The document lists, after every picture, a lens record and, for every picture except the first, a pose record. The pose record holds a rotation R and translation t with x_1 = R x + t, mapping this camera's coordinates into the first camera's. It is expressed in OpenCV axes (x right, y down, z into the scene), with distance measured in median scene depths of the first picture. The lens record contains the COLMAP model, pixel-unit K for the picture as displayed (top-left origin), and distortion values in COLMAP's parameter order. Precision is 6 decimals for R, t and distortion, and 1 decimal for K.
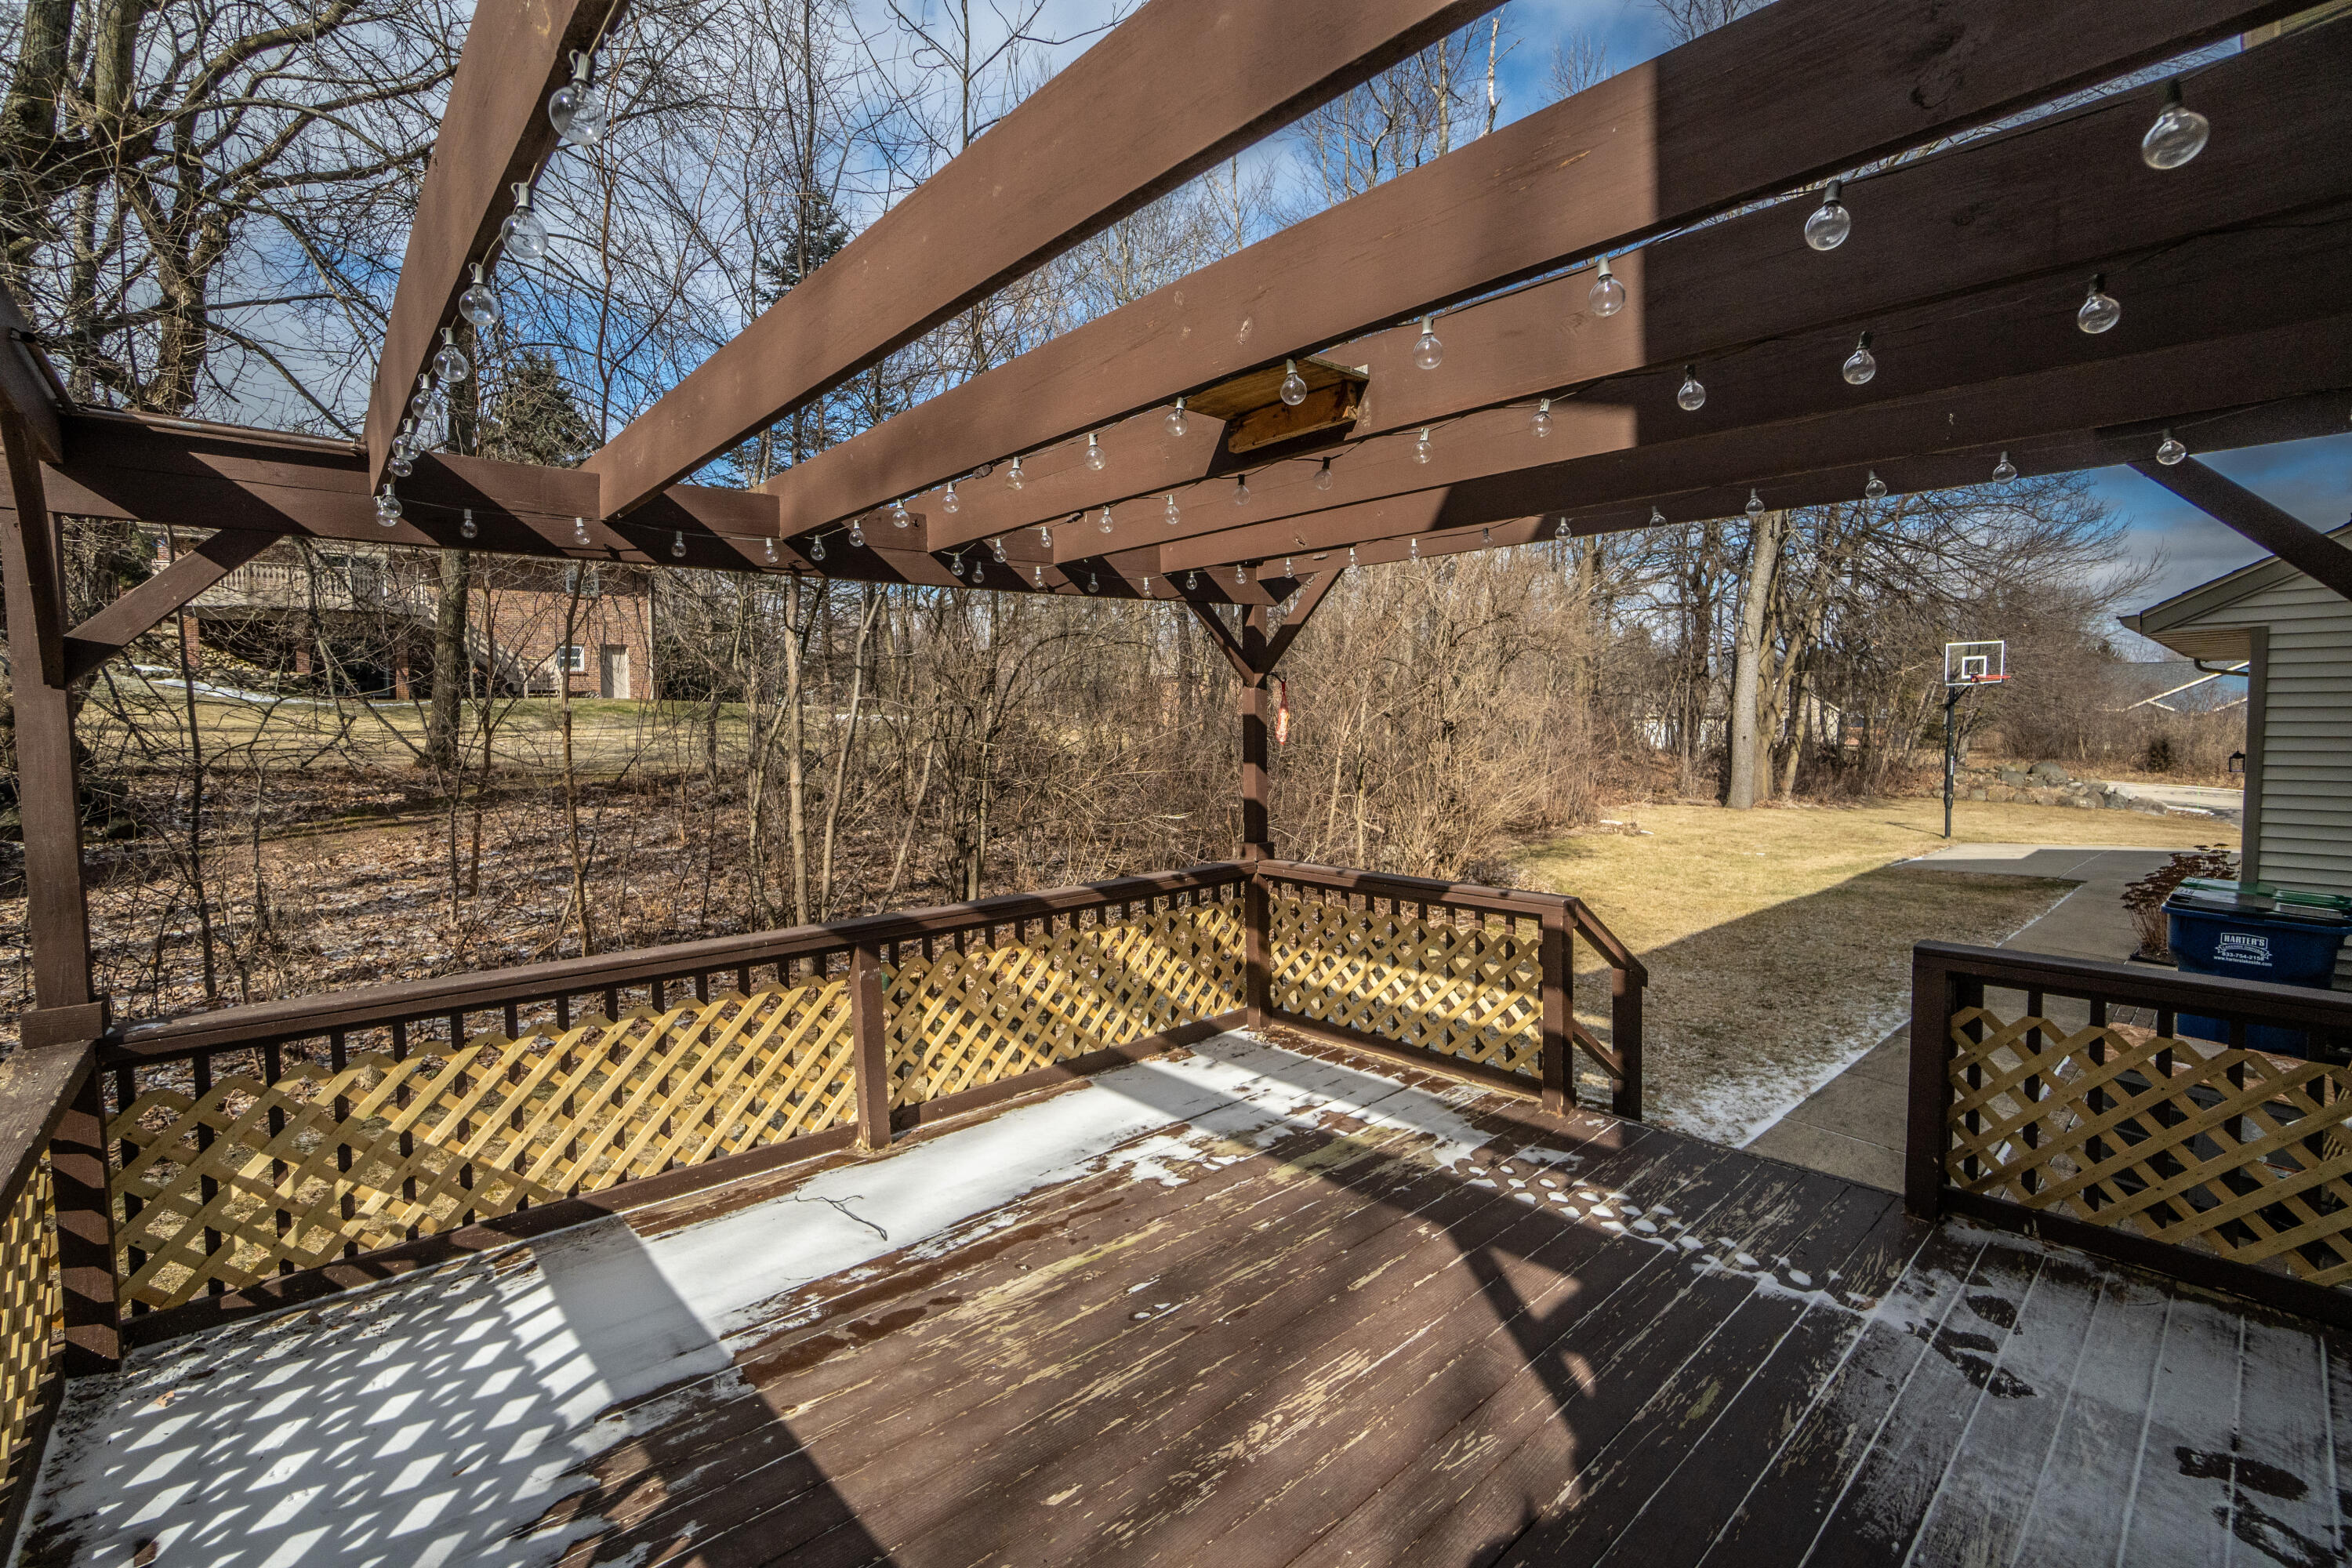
lens RADIAL K [[1016.9, 0, 1176.0], [0, 1016.9, 784.0], [0, 0, 1]] dist [-0.043703, -0.000034]
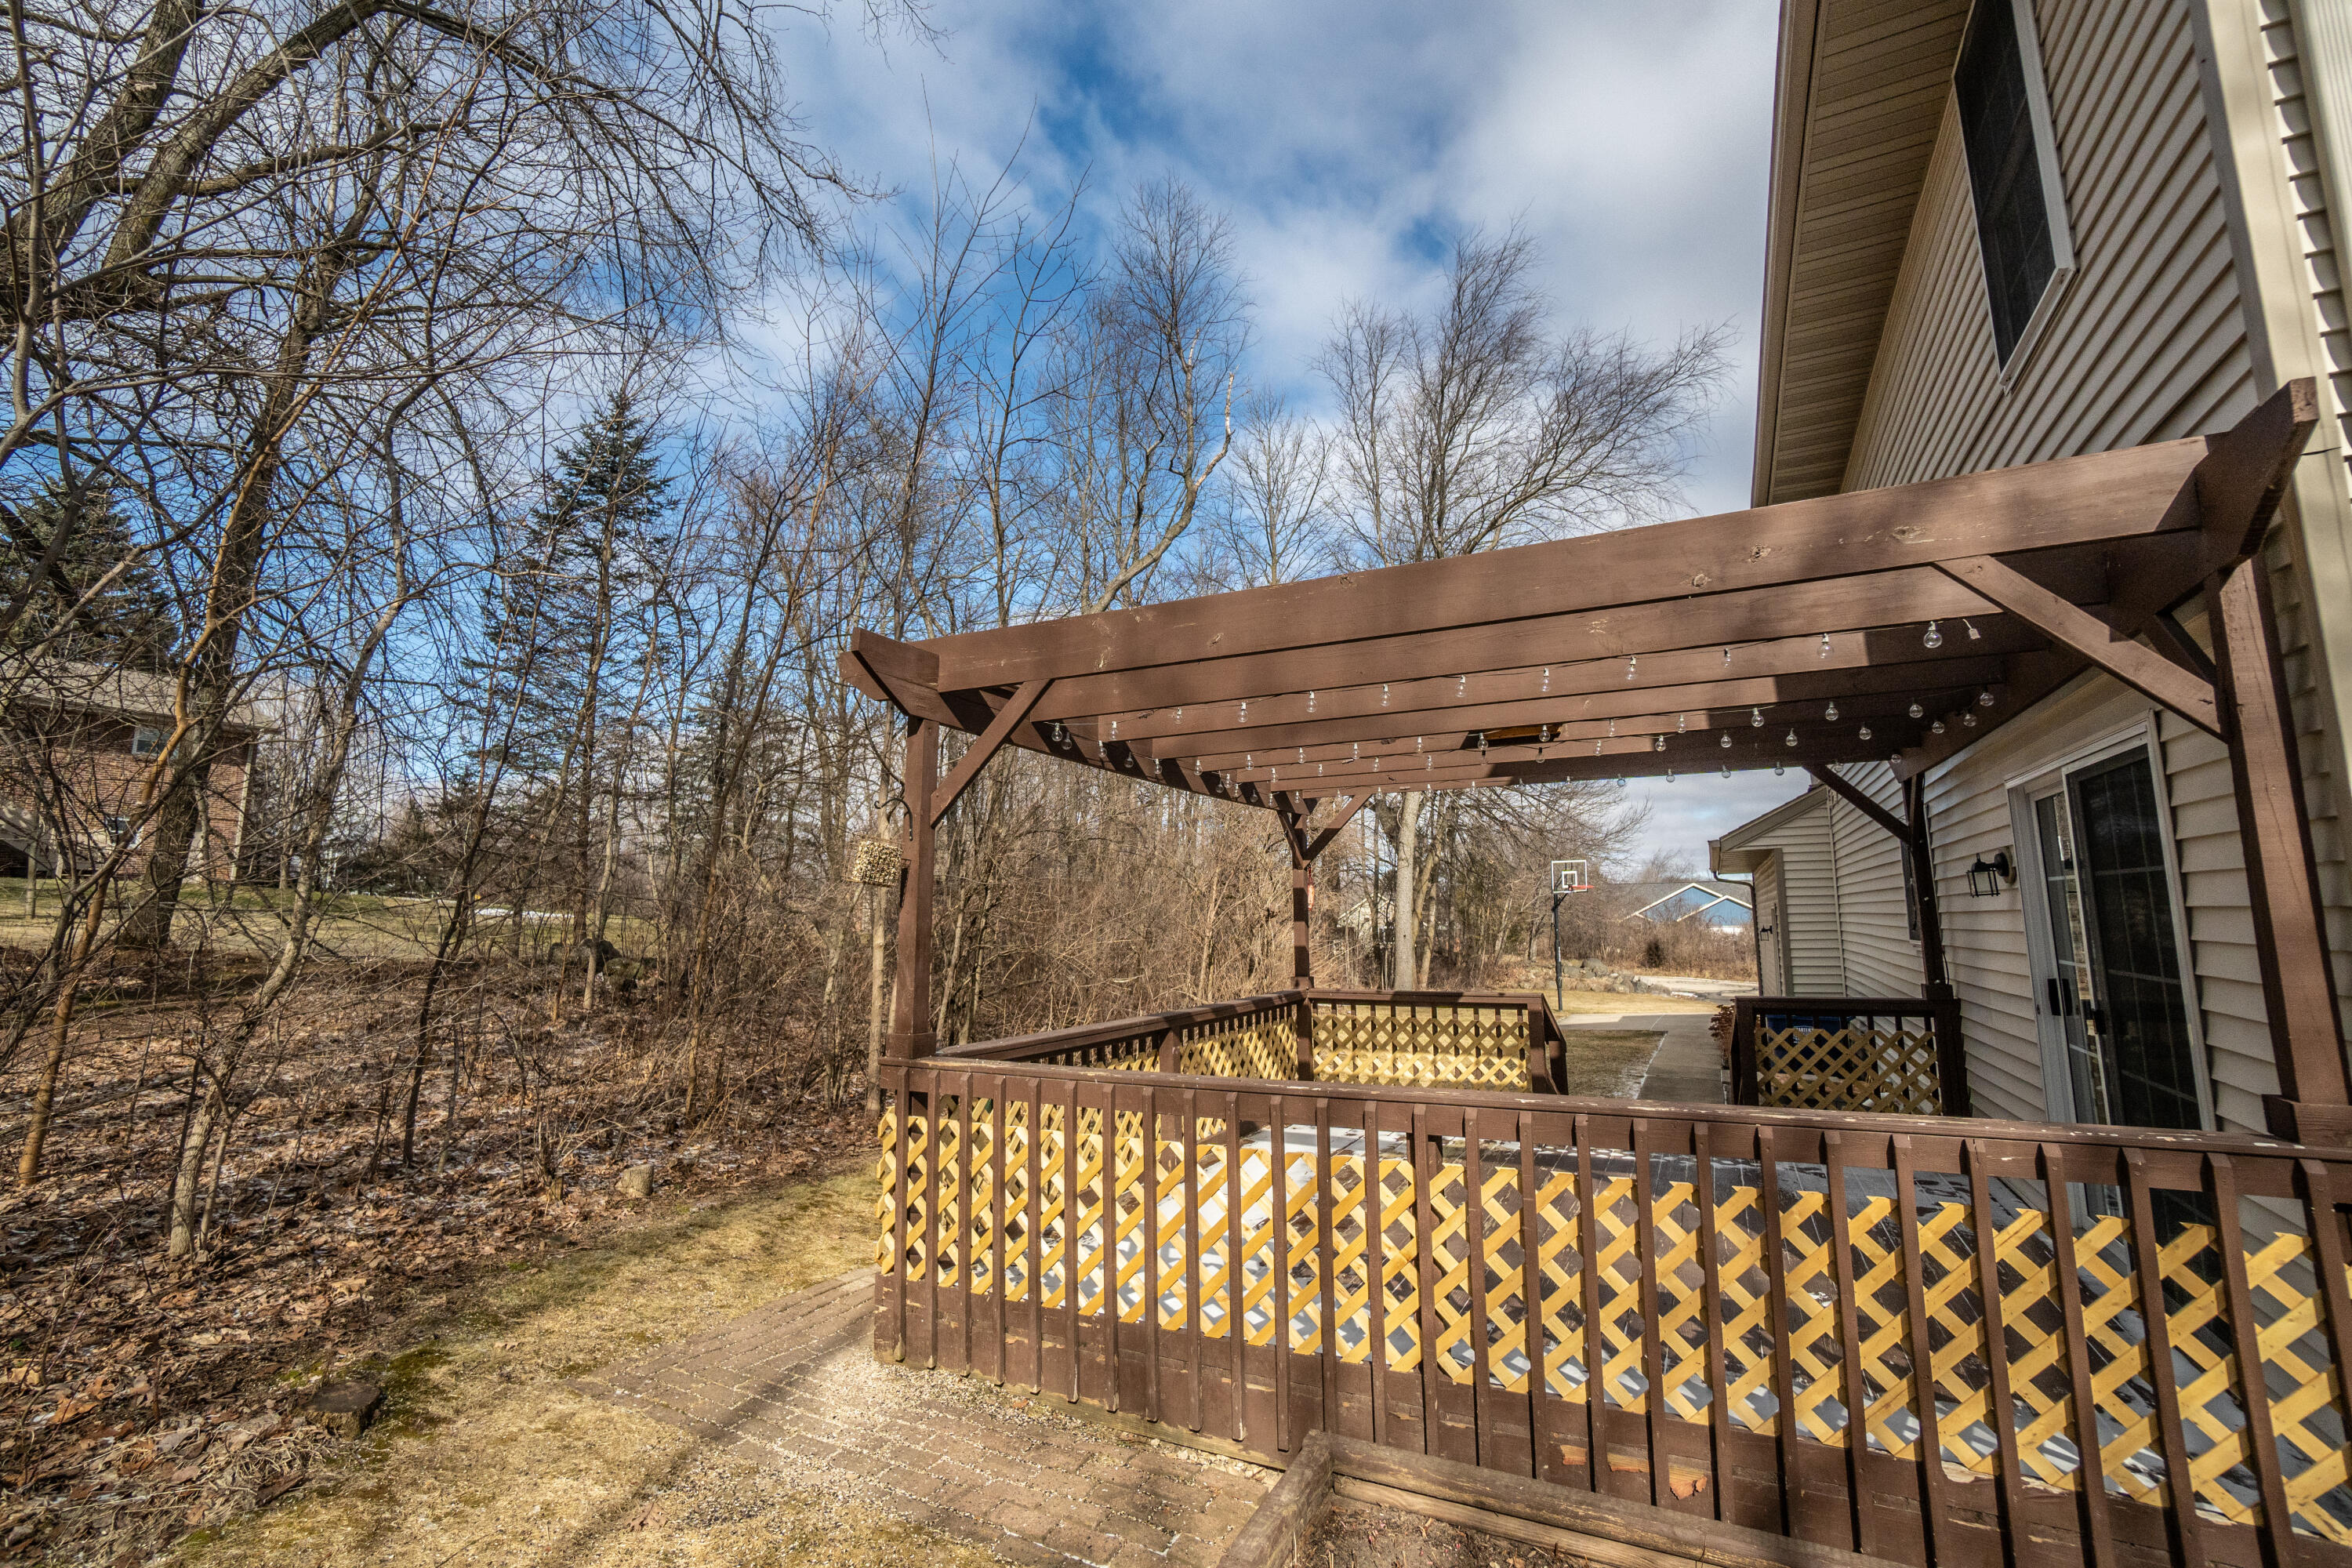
lens RADIAL K [[1016.9, 0, 1176.0], [0, 1016.9, 784.0], [0, 0, 1]] dist [-0.043703, -0.000034]
pose [[0.933519, 0.056810, 0.353998, -0.620662], [0.017275, 0.979092, -0.202681, 0.078340], [-0.358111, 0.195322, 0.913020, -0.309701]]
